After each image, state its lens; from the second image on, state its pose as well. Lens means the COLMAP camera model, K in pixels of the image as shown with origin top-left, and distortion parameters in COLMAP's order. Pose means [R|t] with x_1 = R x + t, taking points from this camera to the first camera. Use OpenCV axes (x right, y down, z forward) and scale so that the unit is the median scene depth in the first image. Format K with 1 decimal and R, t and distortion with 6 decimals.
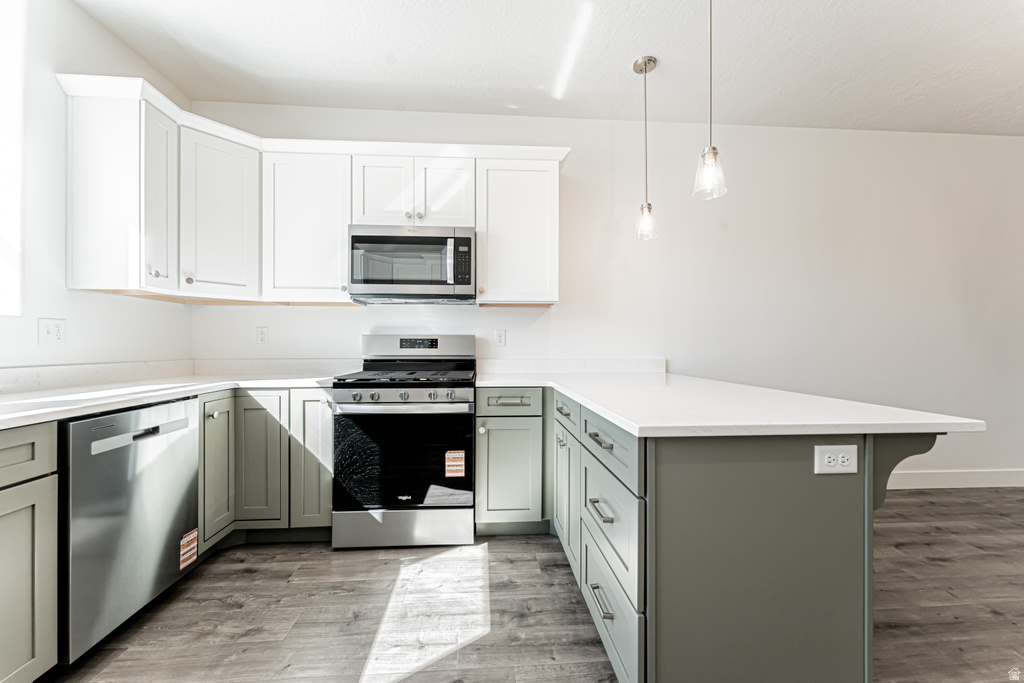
lens RADIAL K [[408.9, 0, 513.4], [0, 408.9, 344.5], [0, 0, 1]] dist [0.002808, -0.000438]
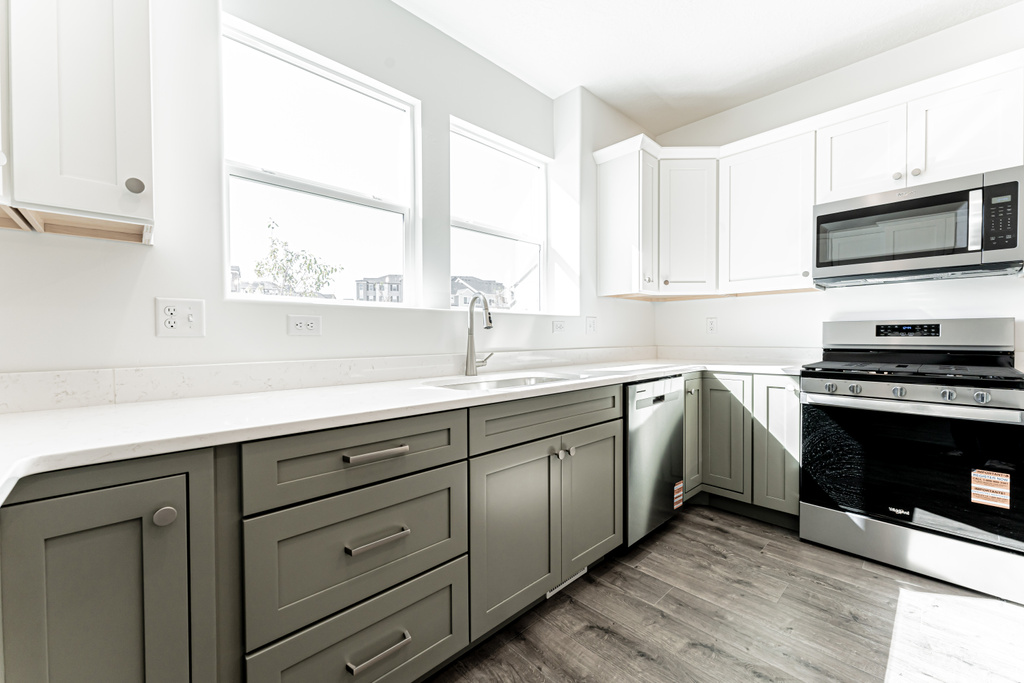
lens RADIAL K [[408.9, 0, 514.1], [0, 408.9, 343.6], [0, 0, 1]] dist [0.002808, -0.000438]
pose [[0.639267, 0.010144, -0.768918, -0.126185], [0.005804, 0.999821, 0.018015, 0.005350], [0.768963, -0.015979, 0.639094, -0.157464]]
